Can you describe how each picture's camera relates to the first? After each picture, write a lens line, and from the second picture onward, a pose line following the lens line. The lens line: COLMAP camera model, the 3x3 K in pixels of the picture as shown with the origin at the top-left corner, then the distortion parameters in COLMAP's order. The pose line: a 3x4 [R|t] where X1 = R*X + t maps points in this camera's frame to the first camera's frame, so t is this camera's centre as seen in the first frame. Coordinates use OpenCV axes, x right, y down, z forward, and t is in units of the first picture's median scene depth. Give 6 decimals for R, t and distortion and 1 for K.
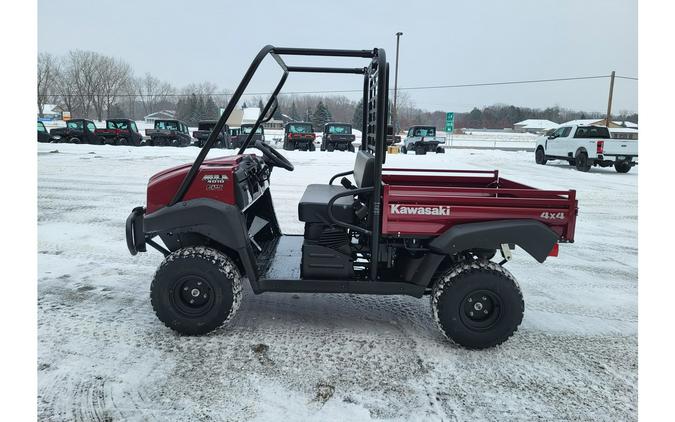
lens RADIAL K [[453.2, 0, 339.1], [0, 453.2, 213.3], [0, 0, 1]] dist [0.020303, 0.001420]
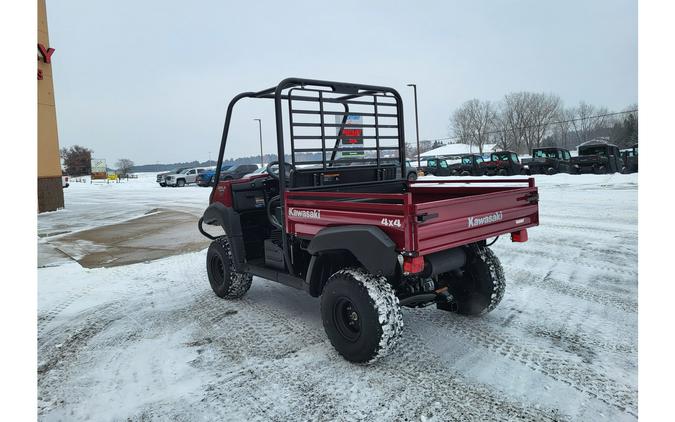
lens RADIAL K [[453.2, 0, 336.0], [0, 453.2, 206.7], [0, 0, 1]] dist [0.020303, 0.001420]
pose [[0.631080, 0.008147, -0.775675, 1.016795], [-0.072016, 0.996242, -0.048127, 0.023028], [0.772368, 0.086233, 0.629295, 0.342637]]
